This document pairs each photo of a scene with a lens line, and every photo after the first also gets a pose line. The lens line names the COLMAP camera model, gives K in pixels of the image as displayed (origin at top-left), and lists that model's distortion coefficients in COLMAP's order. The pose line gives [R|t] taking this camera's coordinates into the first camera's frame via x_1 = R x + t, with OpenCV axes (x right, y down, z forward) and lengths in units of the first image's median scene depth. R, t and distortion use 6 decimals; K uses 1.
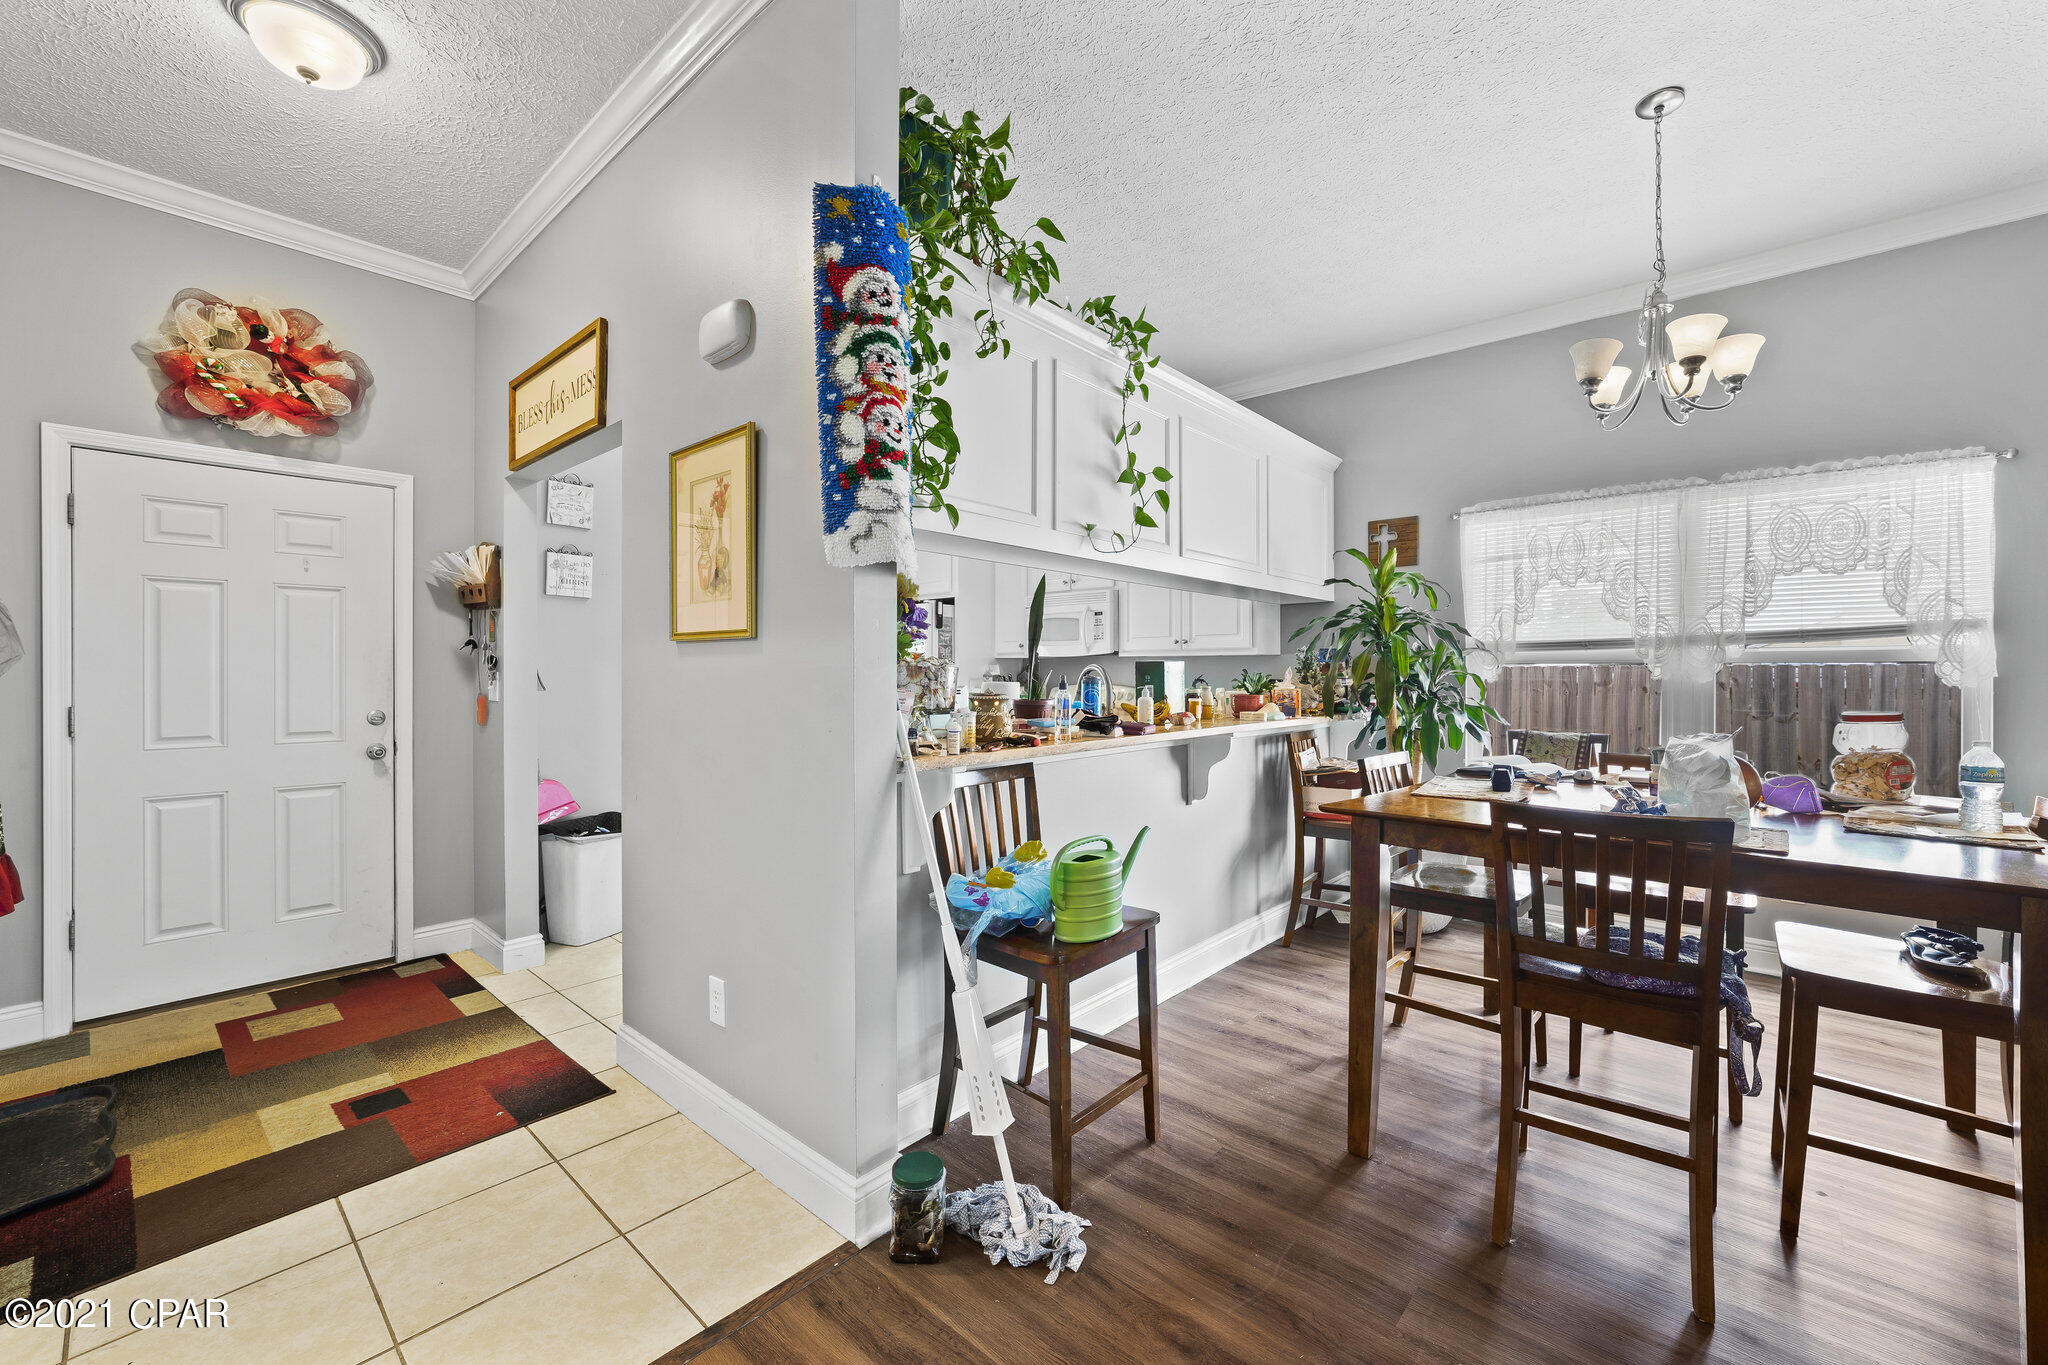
lens RADIAL K [[817.7, 0, 1024.0], [0, 817.7, 682.5], [0, 0, 1]] dist [-0.021665, 0.006355]
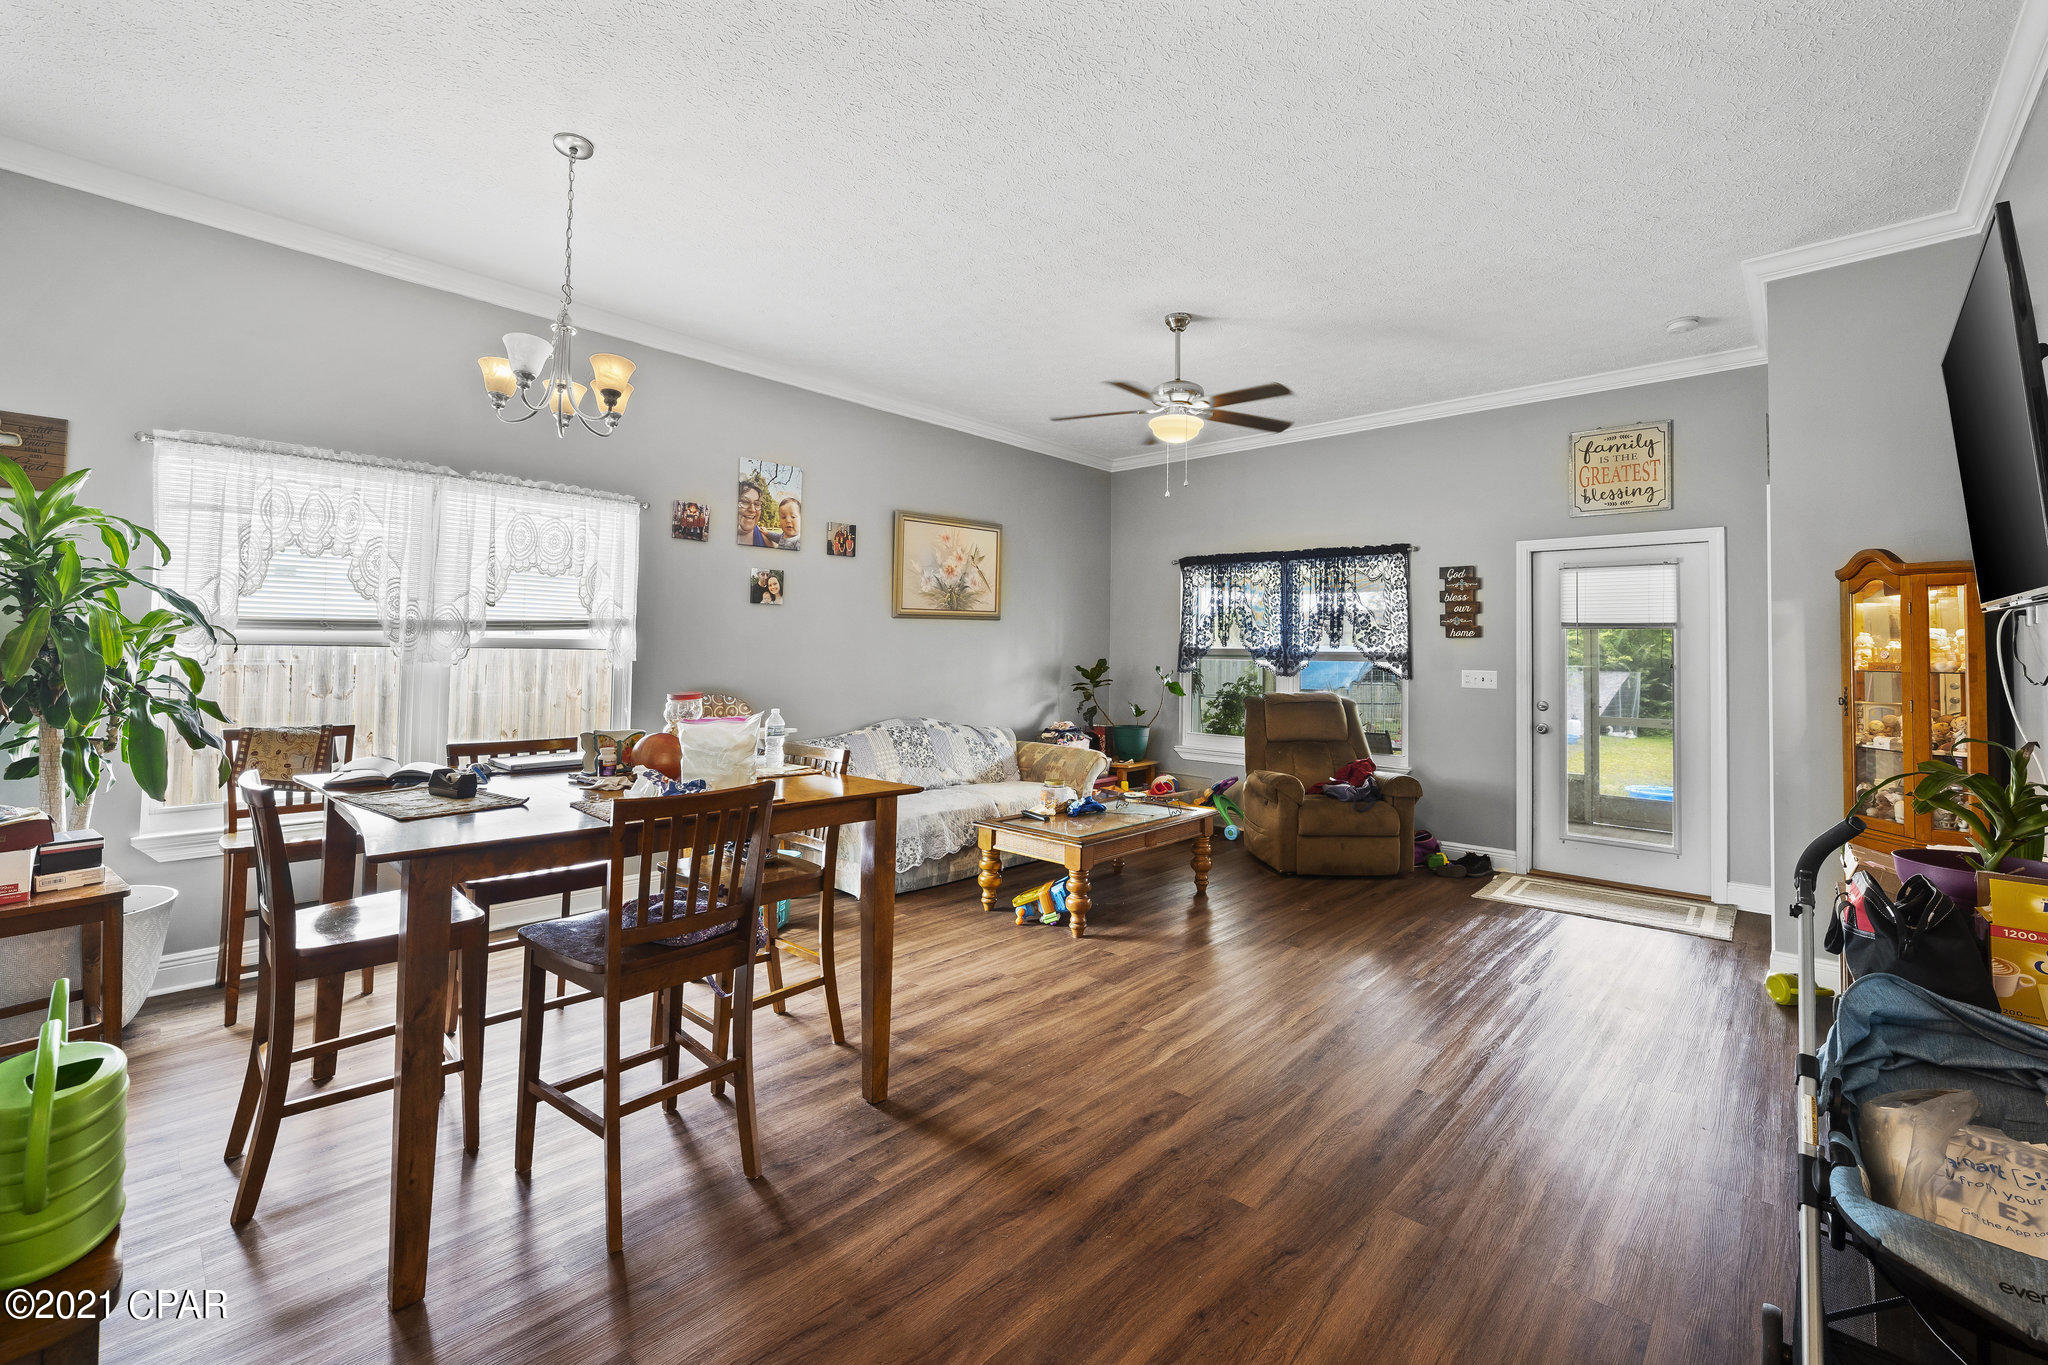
lens RADIAL K [[858.2, 0, 1020.6], [0, 858.2, 630.4], [0, 0, 1]] dist [-0.014166, -0.000037]
pose [[0.020426, 0.027329, 0.999418, -0.268851], [-0.003020, 0.999623, -0.027273, -0.021971], [-0.999787, -0.002461, 0.020501, 0.286782]]
